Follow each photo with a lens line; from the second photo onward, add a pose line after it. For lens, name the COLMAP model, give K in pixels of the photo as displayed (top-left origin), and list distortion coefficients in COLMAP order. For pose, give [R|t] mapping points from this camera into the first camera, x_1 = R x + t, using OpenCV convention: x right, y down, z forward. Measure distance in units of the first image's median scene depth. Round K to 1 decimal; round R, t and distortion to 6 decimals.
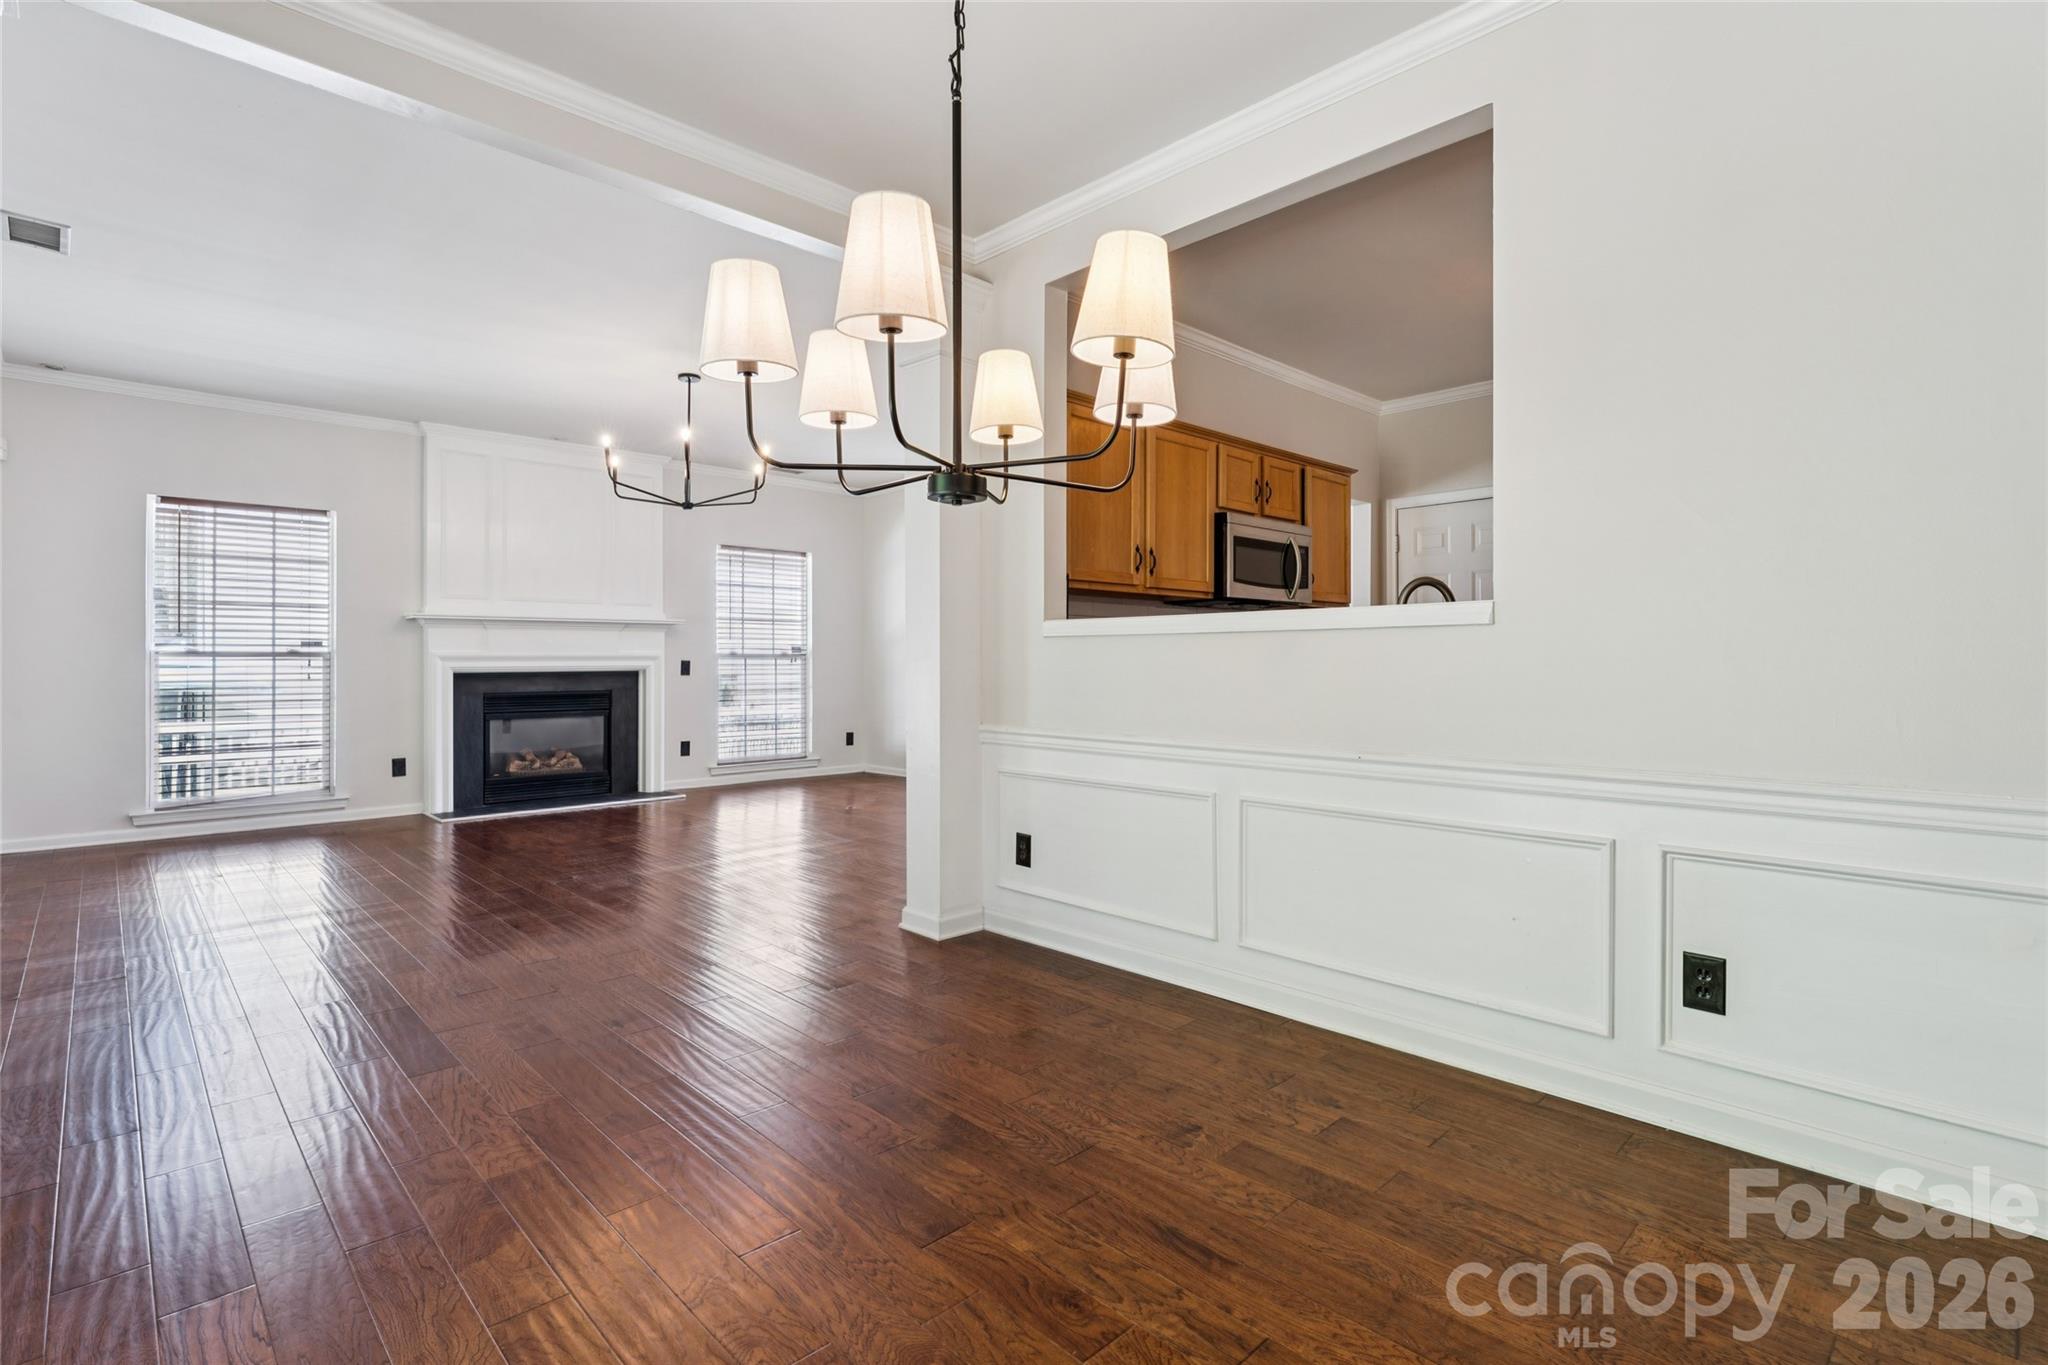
lens RADIAL K [[984.1, 0, 1027.2], [0, 984.1, 666.9], [0, 0, 1]] dist [-0.000678, -0.000610]
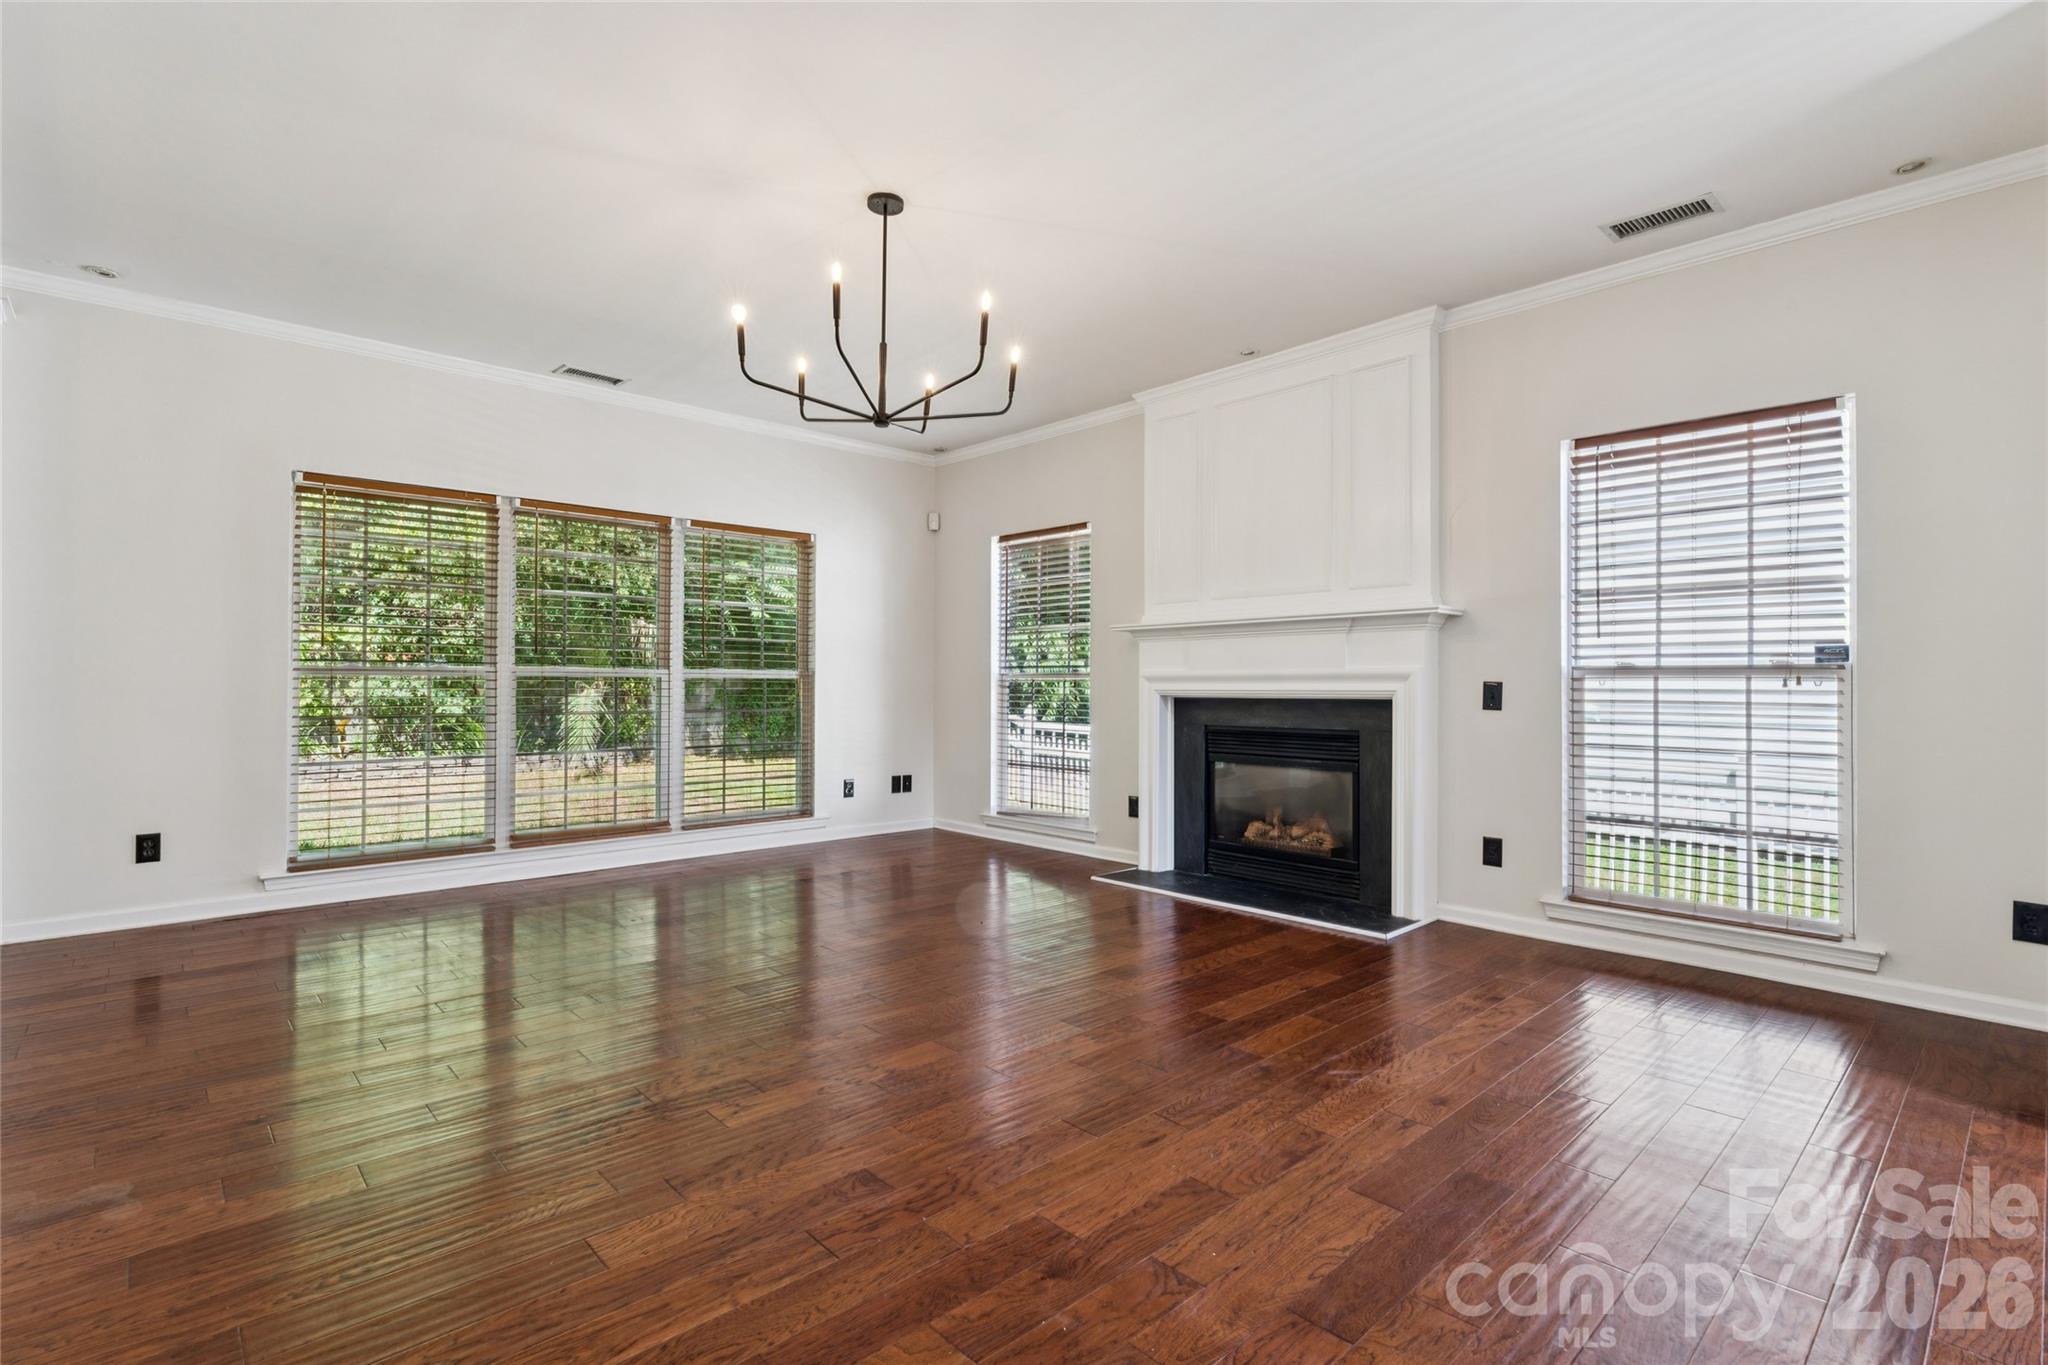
lens RADIAL K [[984.1, 0, 1030.6], [0, 984.1, 684.2], [0, 0, 1]] dist [-0.000678, -0.000610]
pose [[-0.043810, -0.001043, -0.999039, 0.203789], [-0.010958, 0.999940, -0.000564, -0.002487], [0.998980, 0.010922, -0.043819, 0.891063]]
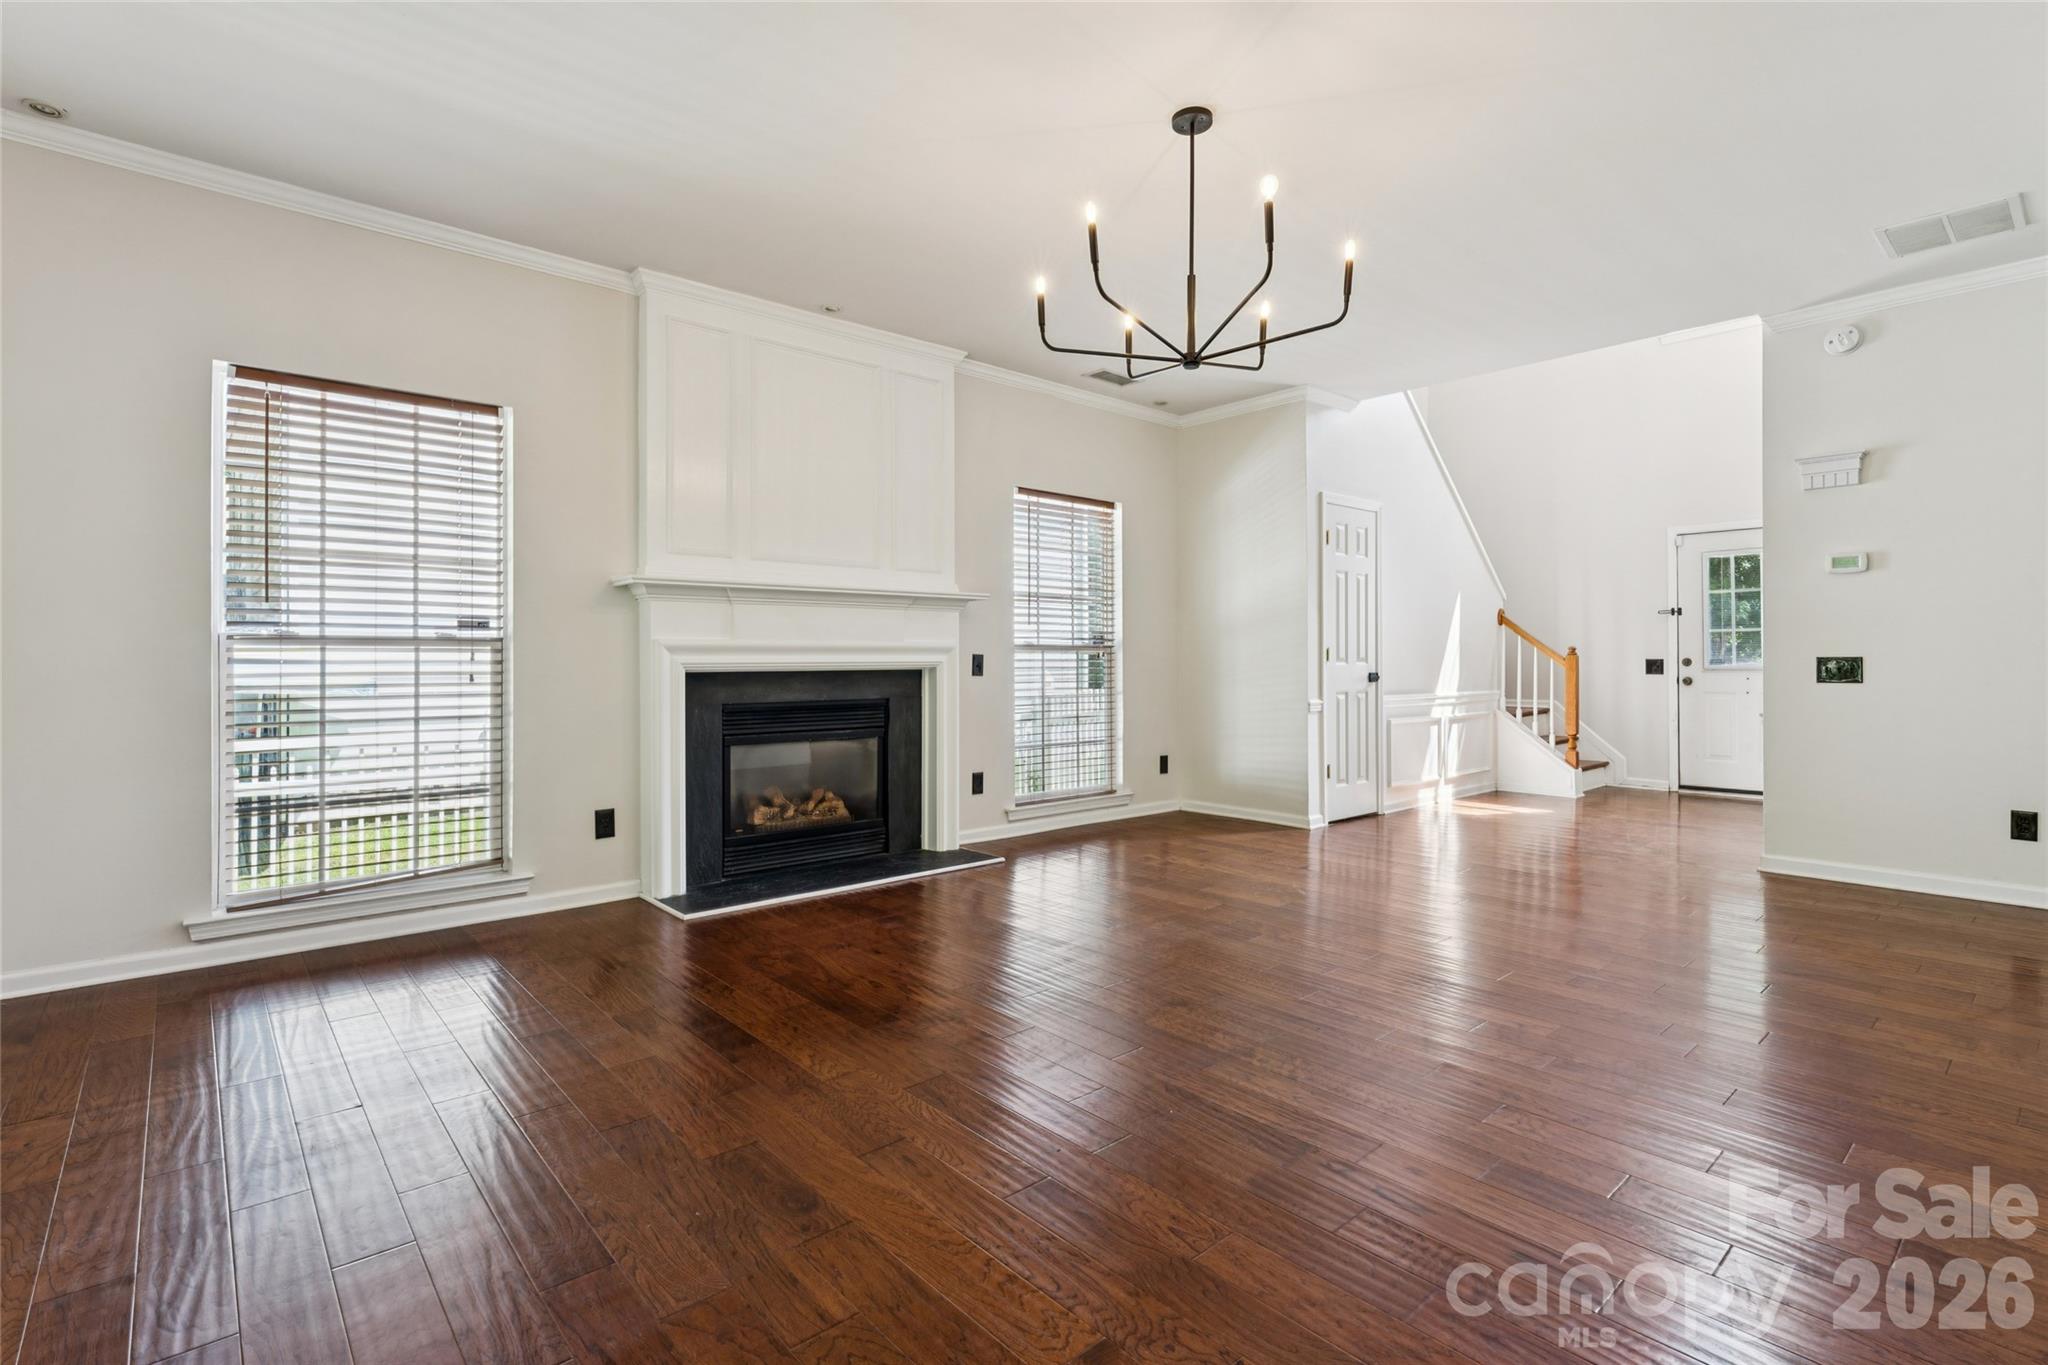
lens RADIAL K [[984.1, 0, 1026.4], [0, 984.1, 670.5], [0, 0, 1]] dist [-0.000678, -0.000610]
pose [[0.998985, 0.001462, -0.045031, -0.323485], [-0.001278, 0.999991, 0.004117, 0.002017], [0.045037, -0.004055, 0.998977, 0.366517]]
